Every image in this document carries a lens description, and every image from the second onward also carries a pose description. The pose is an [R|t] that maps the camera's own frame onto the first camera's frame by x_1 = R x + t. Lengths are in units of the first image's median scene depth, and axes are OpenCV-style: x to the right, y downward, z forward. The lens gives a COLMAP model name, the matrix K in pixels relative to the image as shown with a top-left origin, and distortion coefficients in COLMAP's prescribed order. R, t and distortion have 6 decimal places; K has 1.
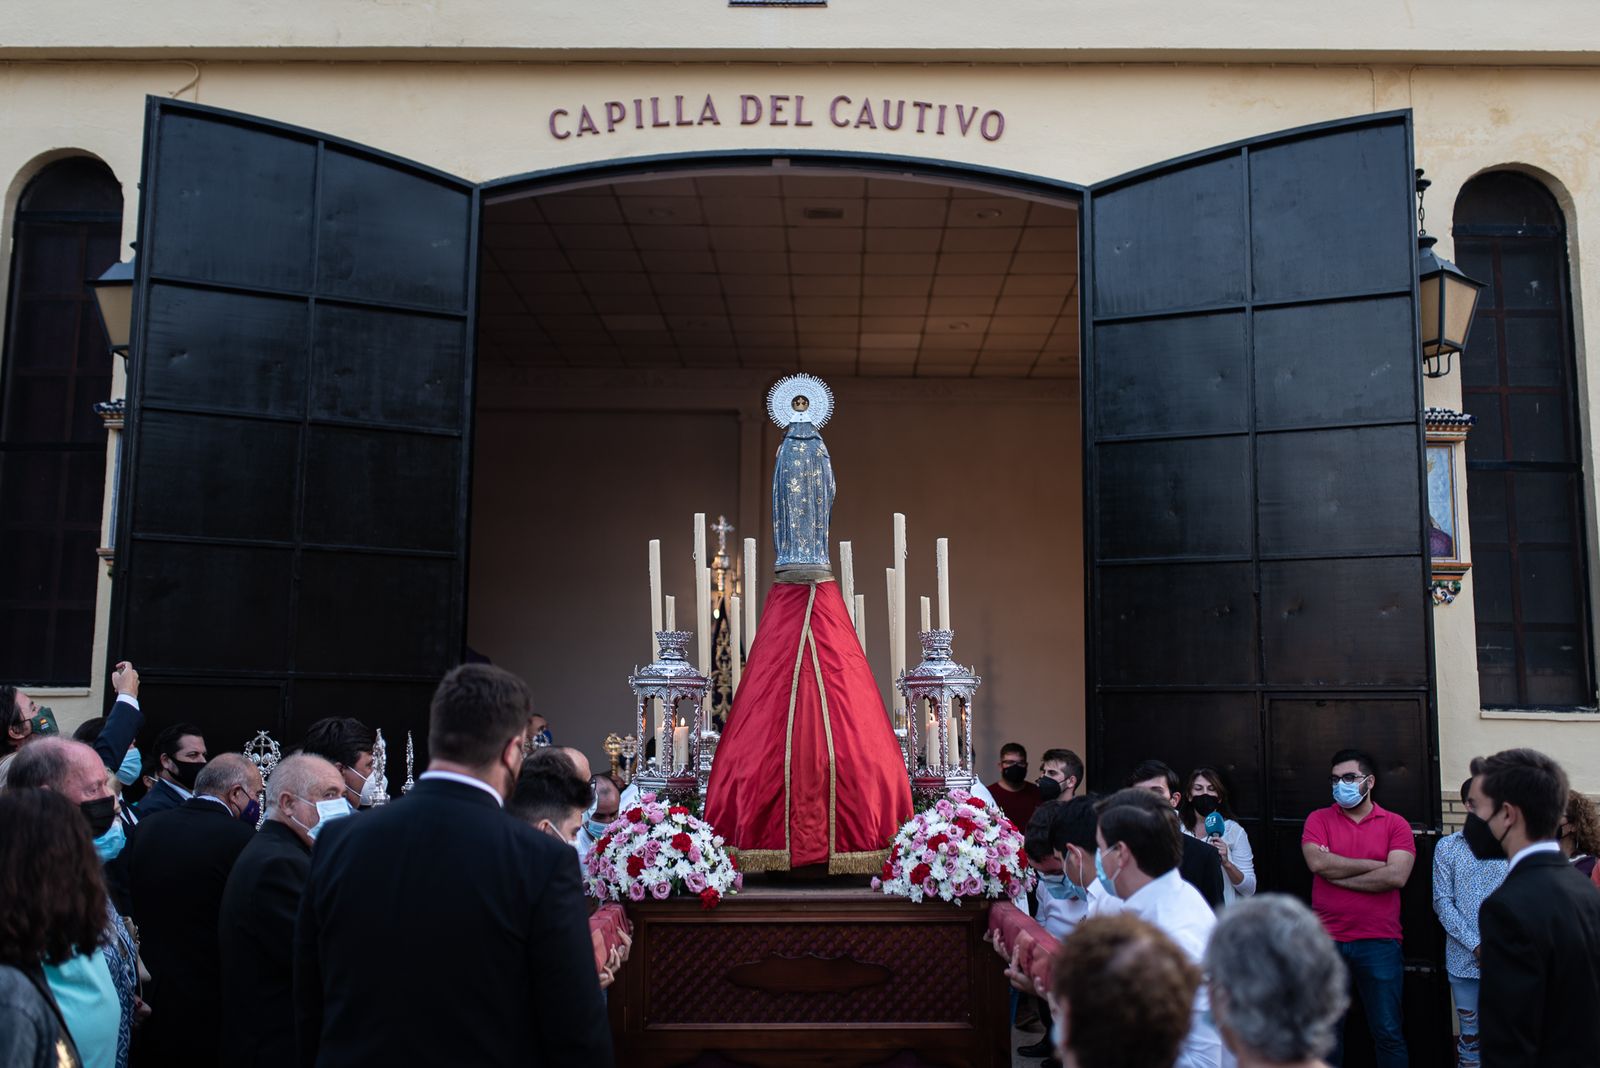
lens RADIAL K [[1656.8, 0, 800.0], [0, 1656.8, 534.0], [0, 0, 1]] dist [0.007132, 0.011130]
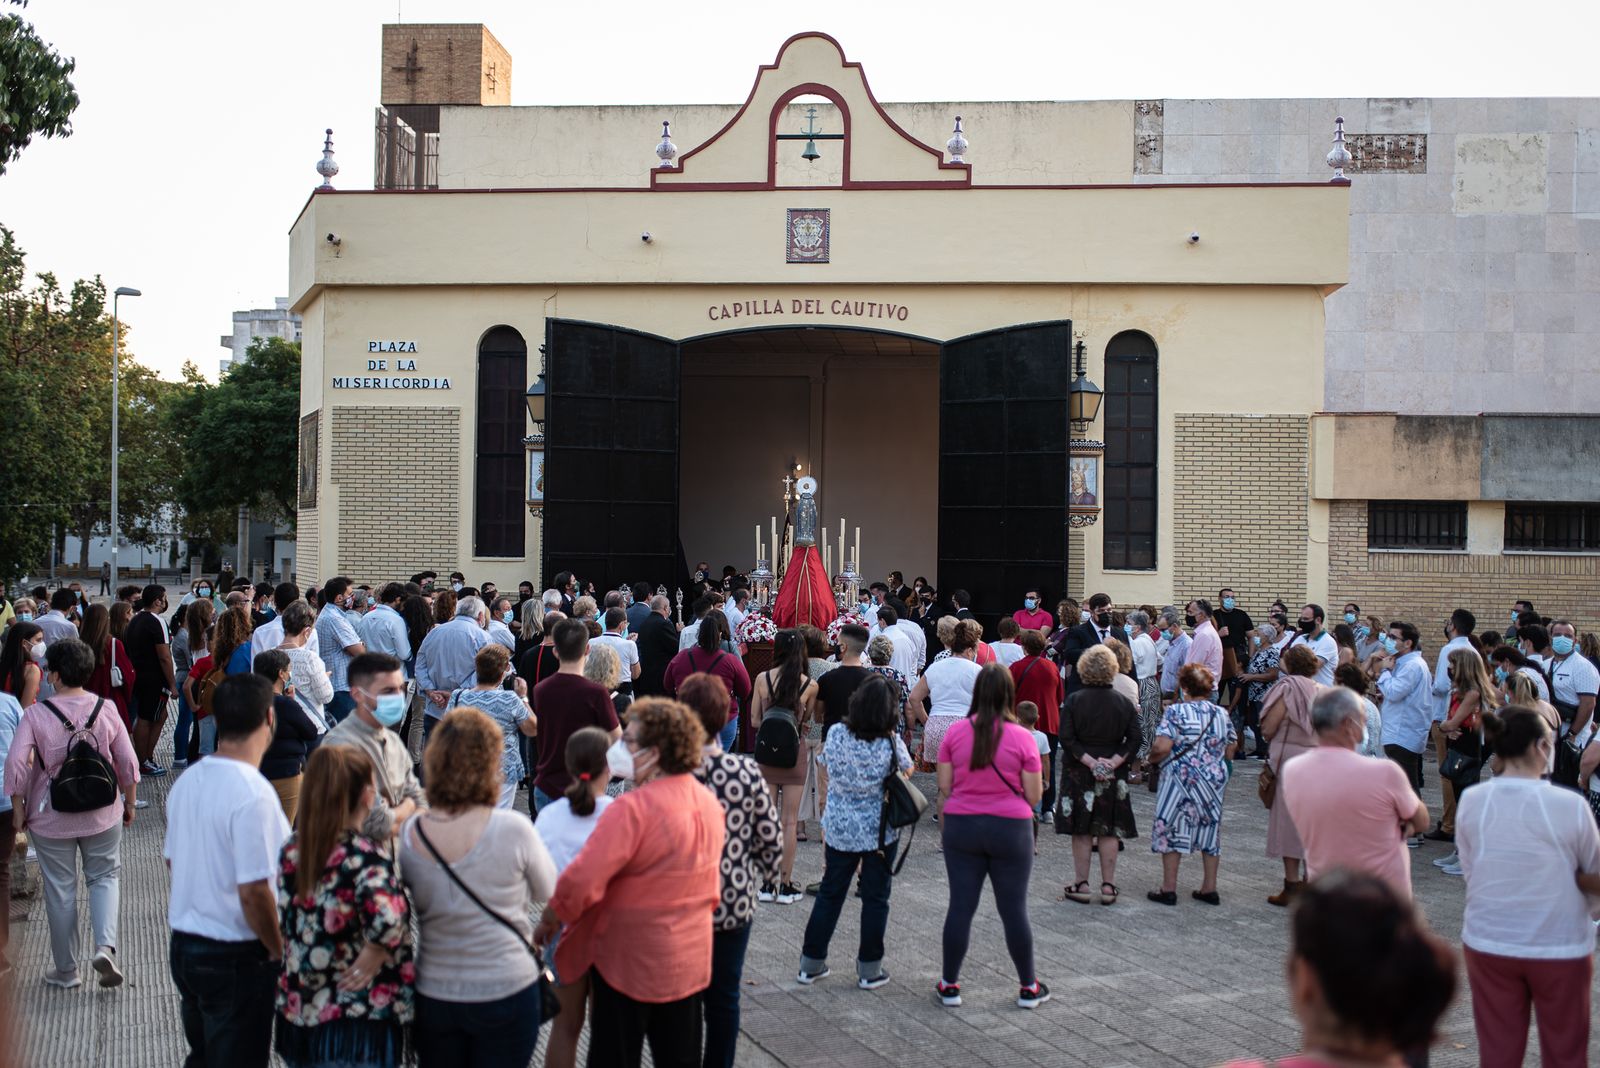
lens RADIAL K [[1656.8, 0, 800.0], [0, 1656.8, 534.0], [0, 0, 1]] dist [0.007132, 0.011130]
pose [[0.998492, 0.004160, -0.054747, 0.101158], [0.003833, 0.989411, 0.145090, -0.277461], [0.054771, -0.145081, 0.987903, -1.300991]]
